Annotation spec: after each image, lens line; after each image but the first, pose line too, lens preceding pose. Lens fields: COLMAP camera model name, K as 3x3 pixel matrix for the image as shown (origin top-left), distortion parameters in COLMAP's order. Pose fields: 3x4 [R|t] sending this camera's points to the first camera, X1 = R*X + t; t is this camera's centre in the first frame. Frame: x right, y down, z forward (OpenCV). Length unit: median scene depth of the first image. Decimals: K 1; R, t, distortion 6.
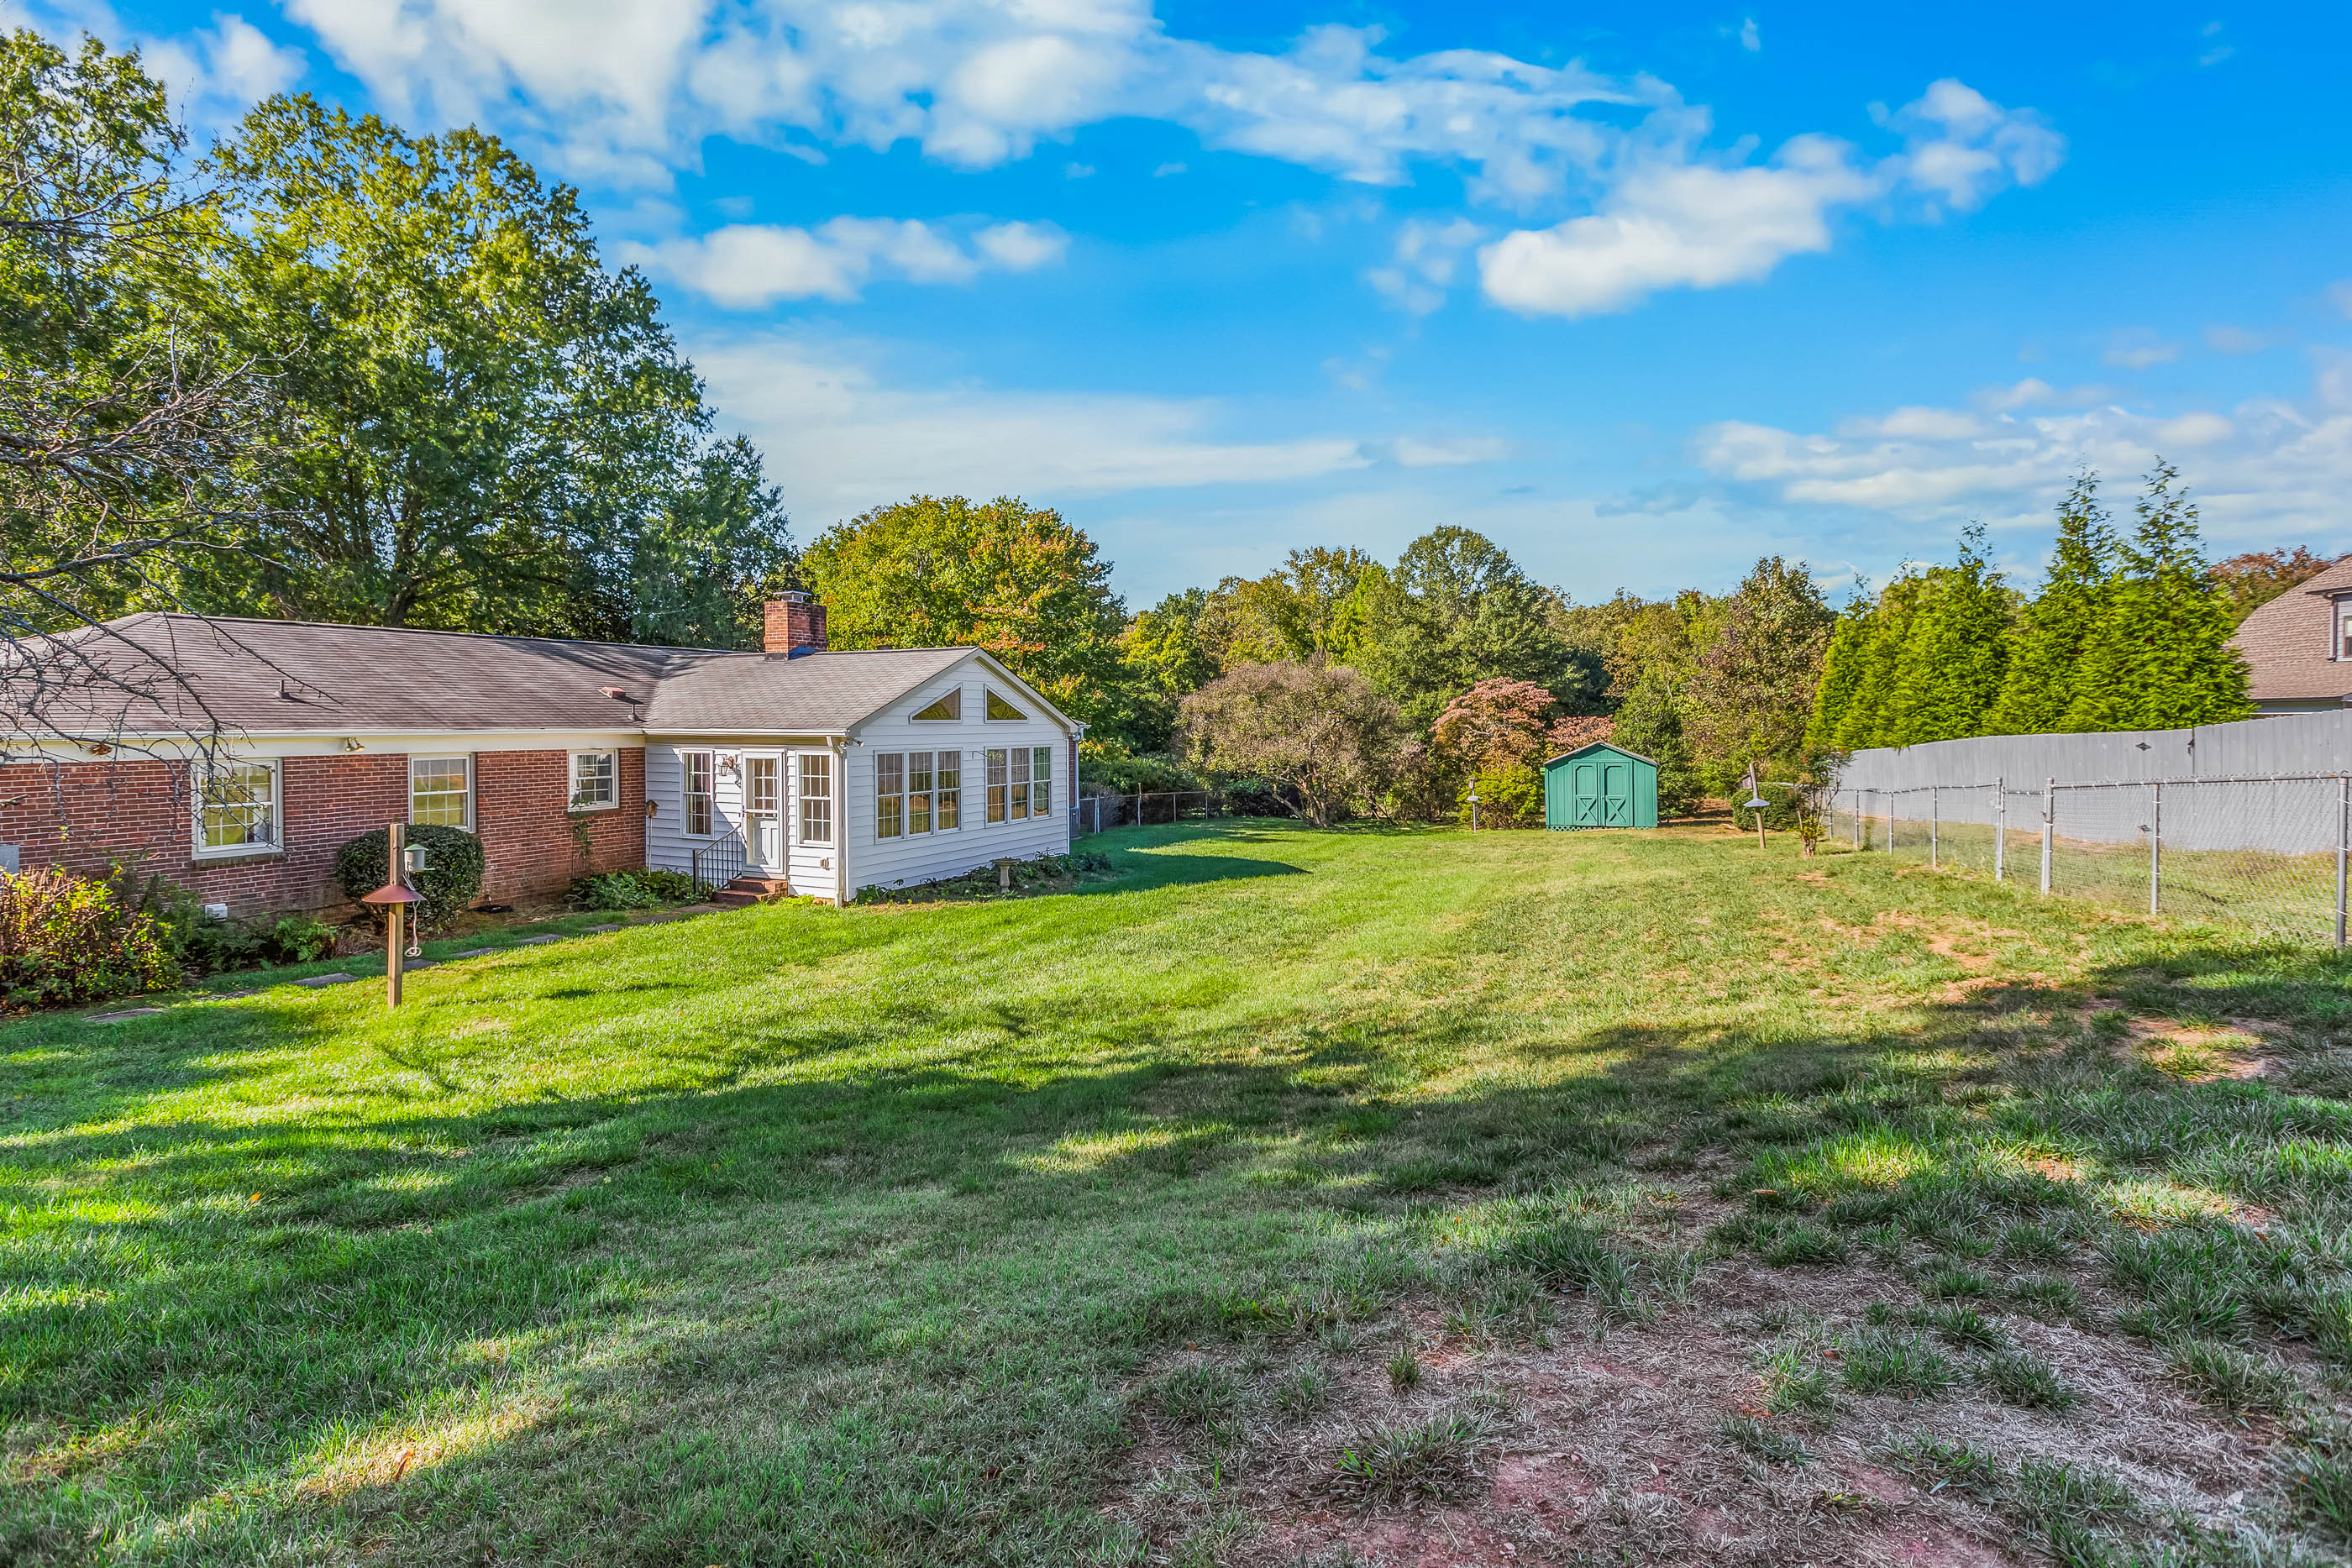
lens RADIAL K [[1136.0, 0, 1176.0], [0, 1136.0, 784.0], [0, 0, 1]] dist [0.000562, -0.000116]
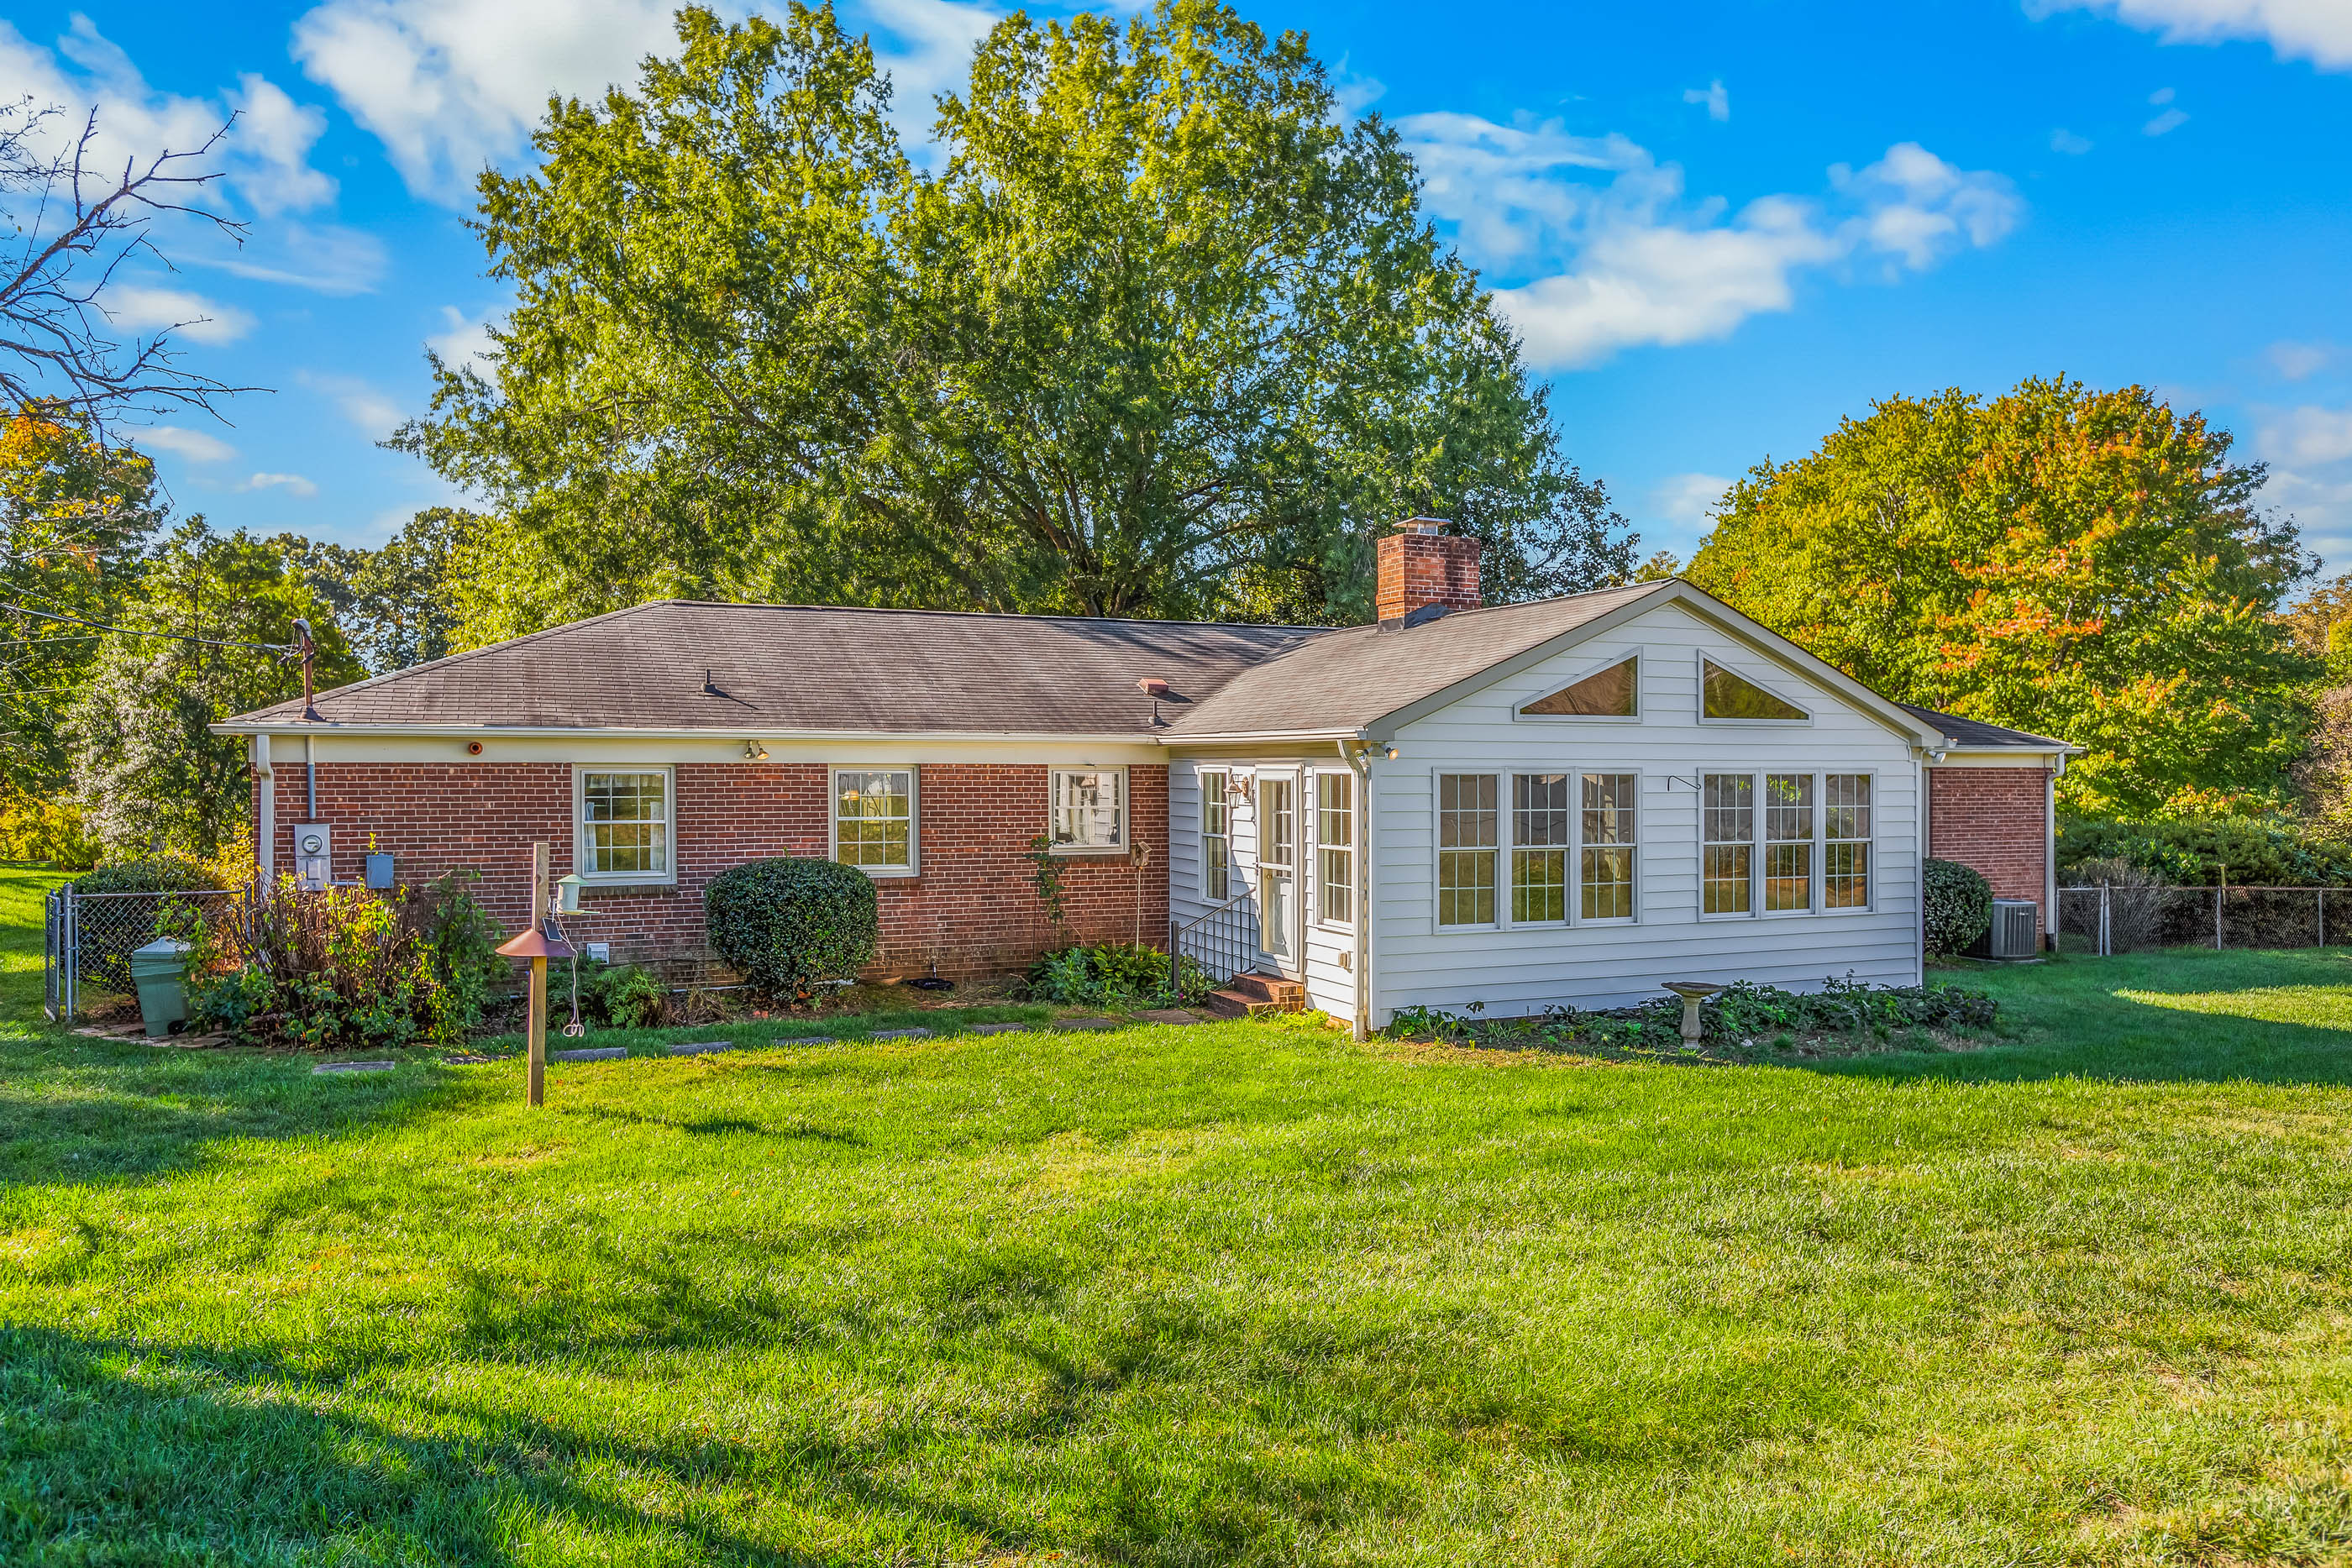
lens RADIAL K [[1549.2, 0, 1119.8], [0, 1549.2, 822.1], [0, 0, 1]] dist [0.001630, 0.000742]
pose [[0.748666, 0.027839, -0.662363, 0.112499], [-0.040985, 0.999150, -0.004332, 0.006351], [0.661679, 0.030390, 0.749171, 0.288581]]
